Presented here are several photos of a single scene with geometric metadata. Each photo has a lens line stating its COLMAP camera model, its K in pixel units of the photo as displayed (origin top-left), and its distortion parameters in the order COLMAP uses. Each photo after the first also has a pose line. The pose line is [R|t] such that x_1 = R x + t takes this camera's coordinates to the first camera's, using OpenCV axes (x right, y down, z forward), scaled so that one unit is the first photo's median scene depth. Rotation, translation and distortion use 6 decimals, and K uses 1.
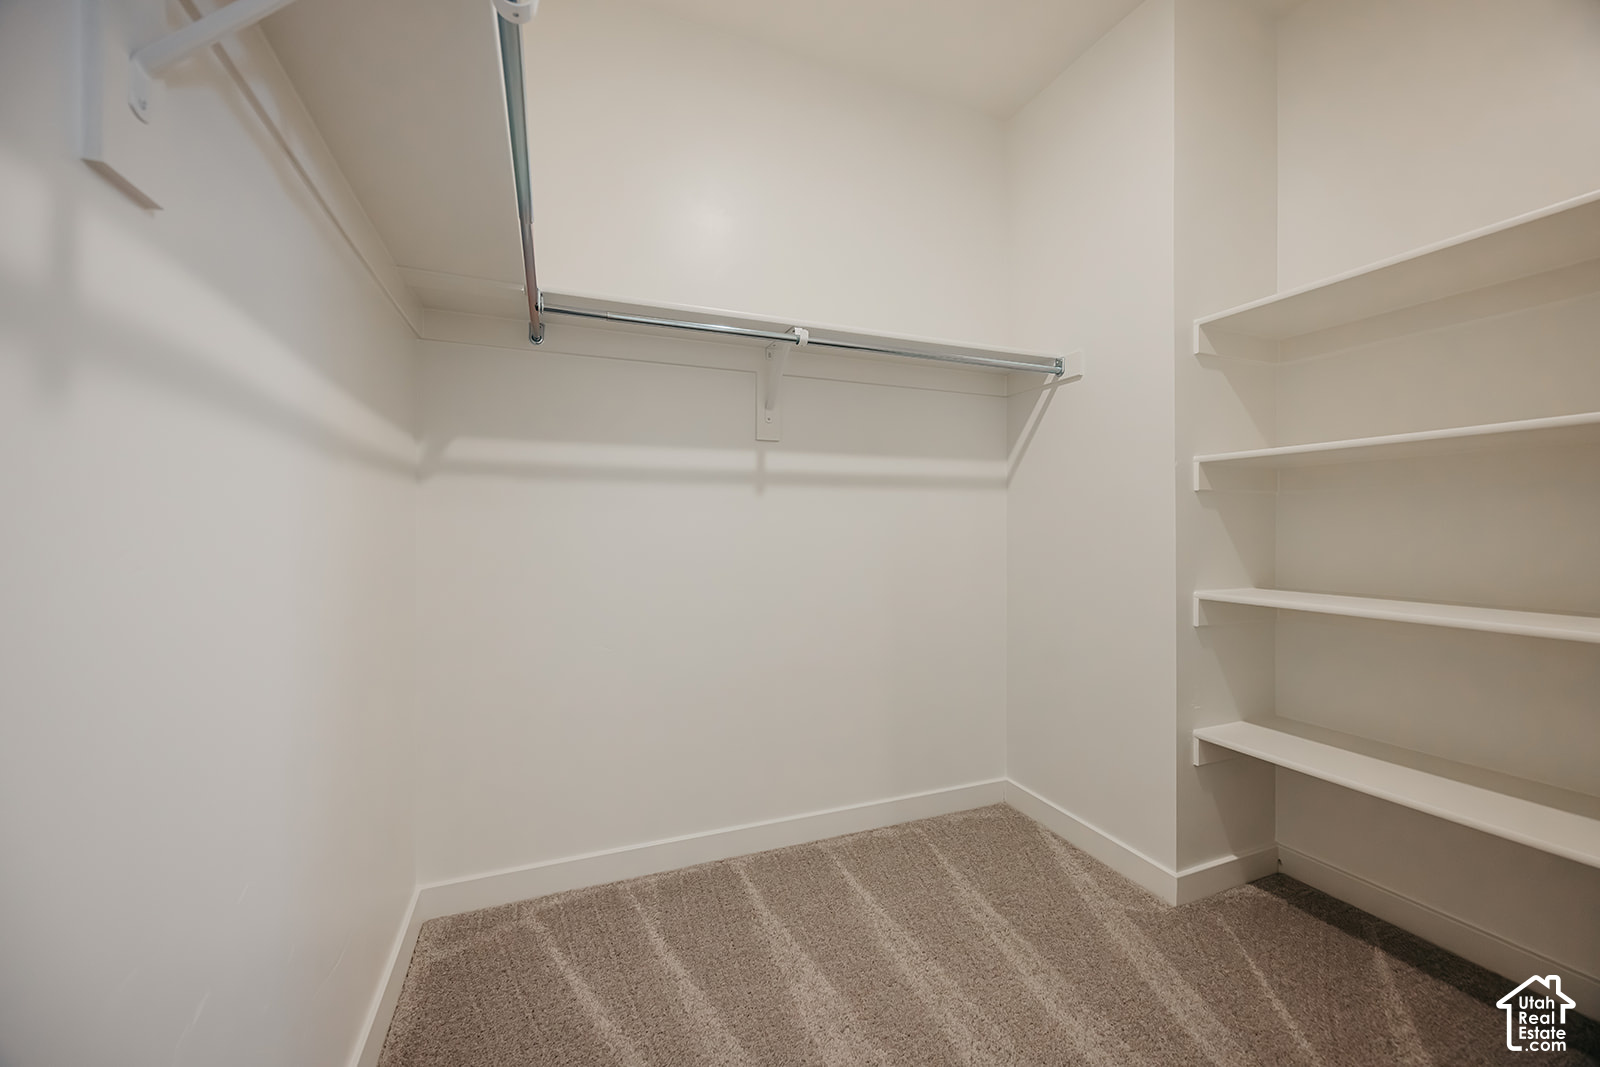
lens RADIAL K [[611.4, 0, 800.0], [0, 611.4, 533.5], [0, 0, 1]] dist [-0.002382, -0.000098]
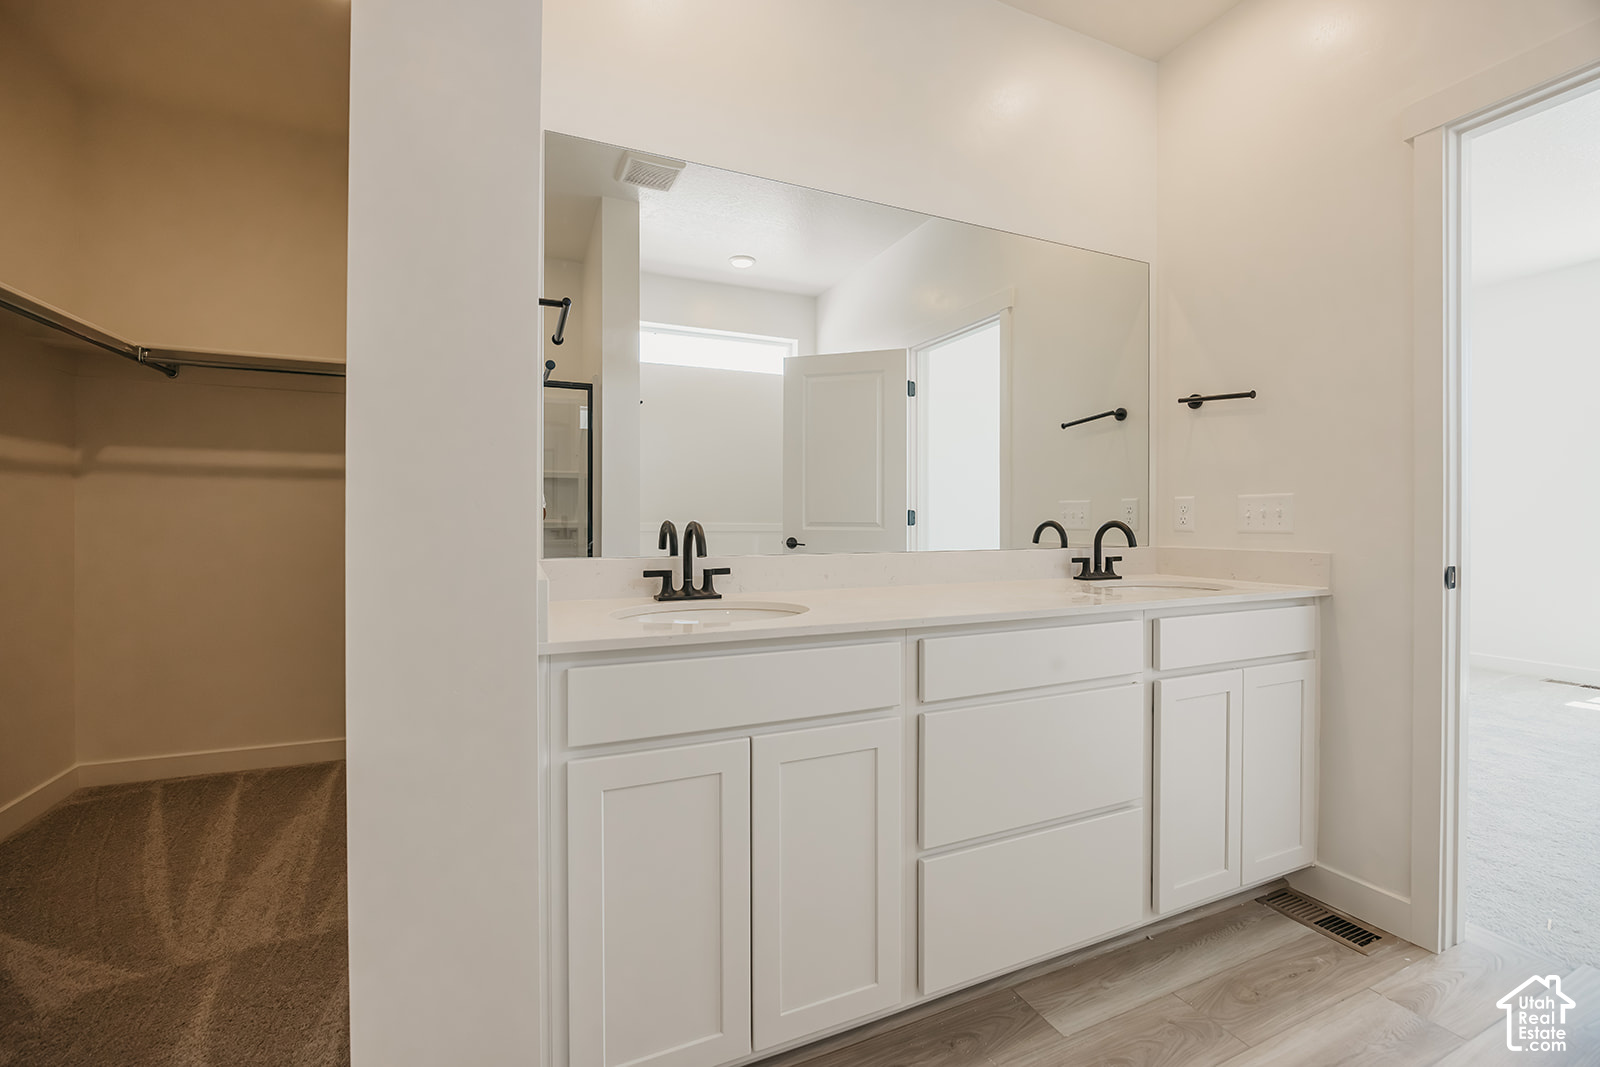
lens RADIAL K [[666.1, 0, 796.5], [0, 666.1, 528.2], [0, 0, 1]] dist [-0.010246, -0.000505]
pose [[0.999788, 0.004898, 0.019998, 0.948606], [-0.004750, 0.999961, -0.007439, 0.034375], [-0.020034, 0.007342, 0.999772, -0.523964]]
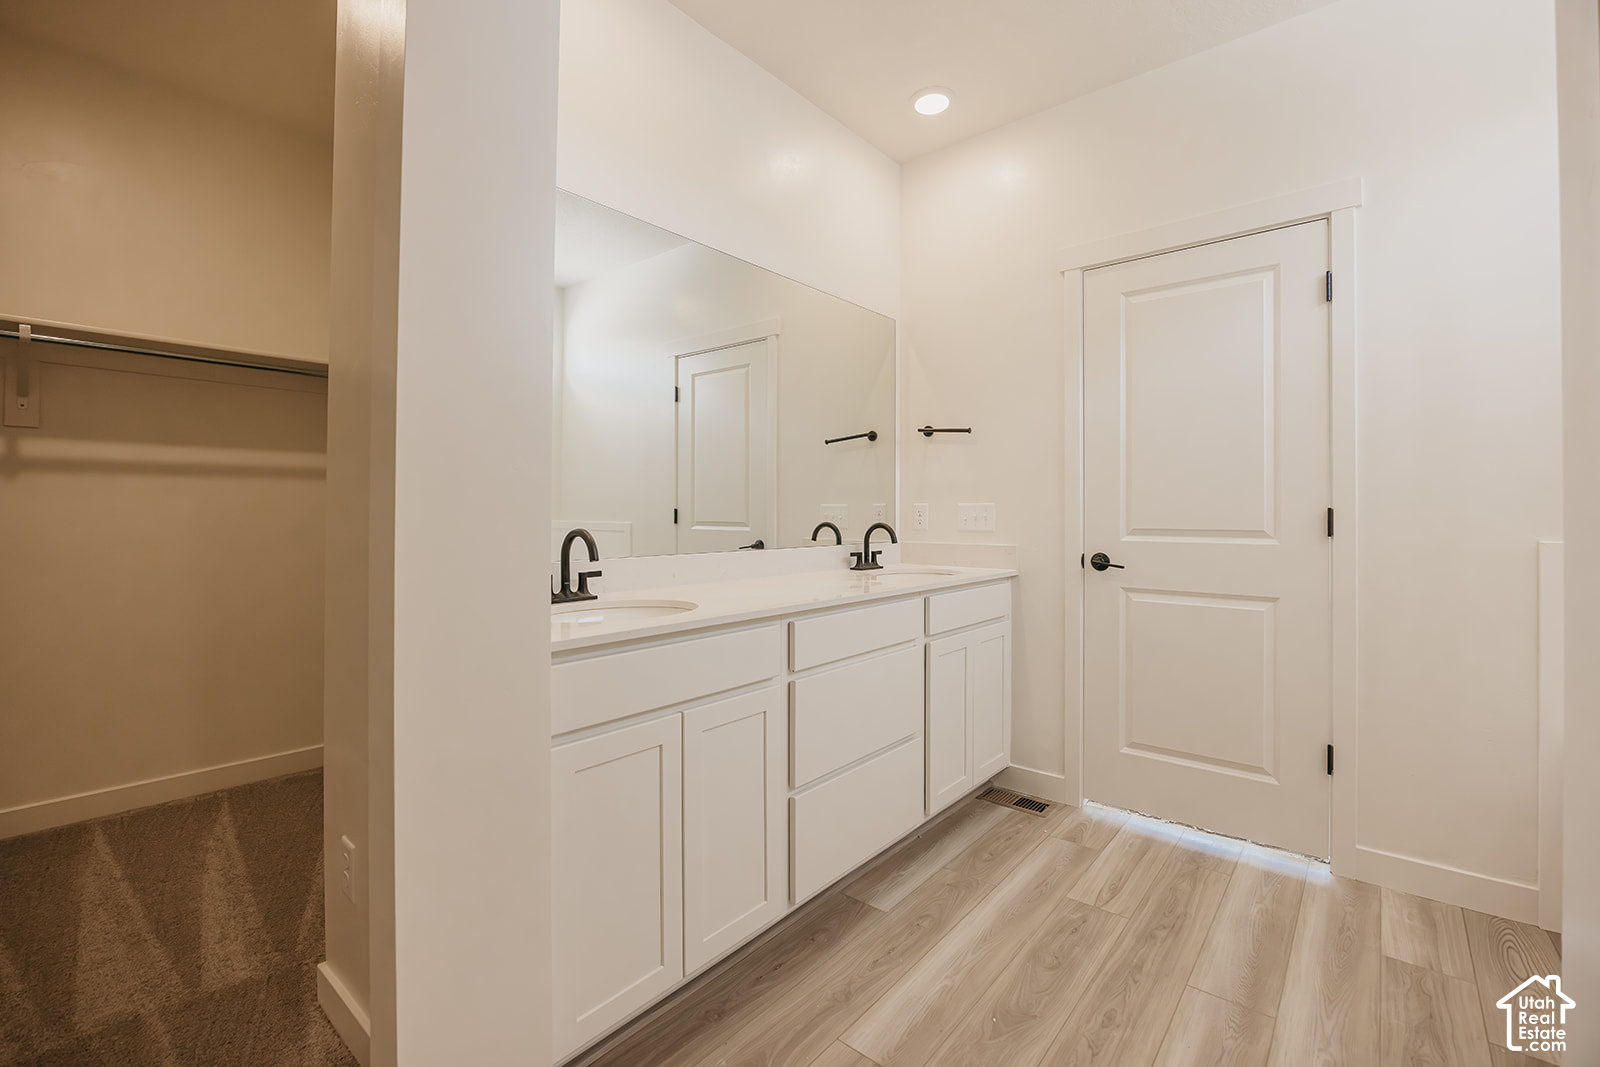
lens RADIAL K [[686.9, 0, 803.0], [0, 686.9, 515.4], [0, 0, 1]] dist [-0.015615, 0.000078]
pose [[0.888012, 0.005046, 0.459792, 0.664892], [0.002665, 0.999867, -0.016119, 0.017291], [-0.459812, 0.015540, 0.887880, -0.655211]]
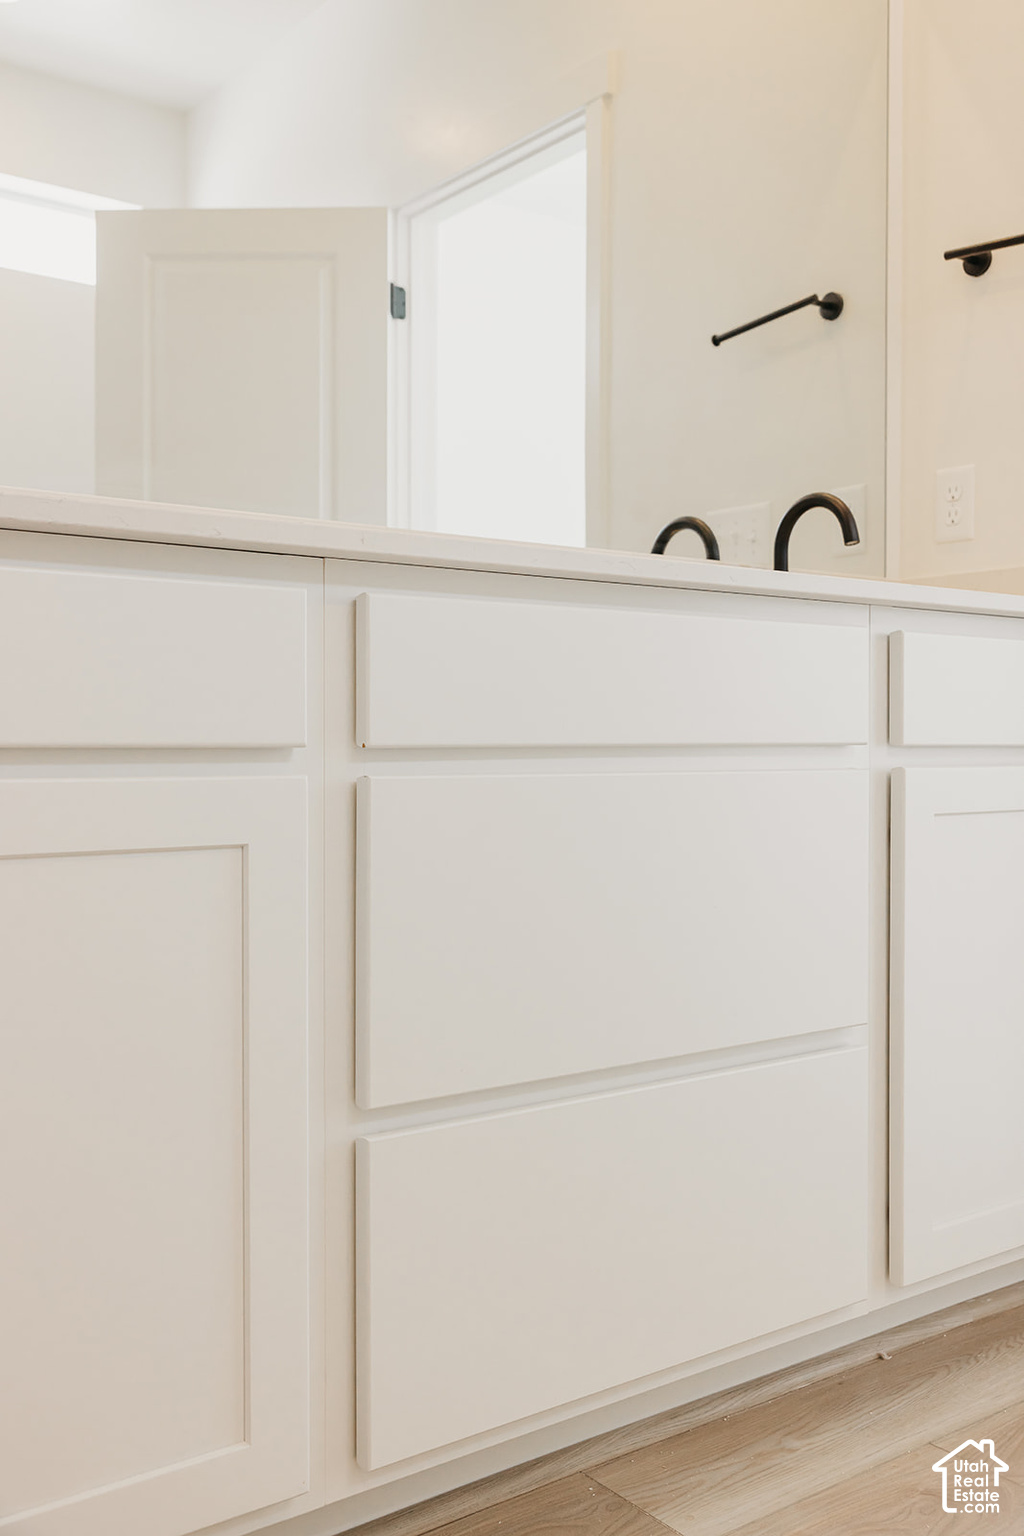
lens RADIAL K [[1456.9, 0, 512.0], [0, 1456.9, 768.0], [0, 0, 1]] dist [0.004157, 0.005913]
pose [[0.969073, 0.003115, 0.246755, 1.008393], [-0.003065, 0.999995, -0.000585, 0.236041], [-0.246756, -0.000189, 0.969078, -0.438746]]
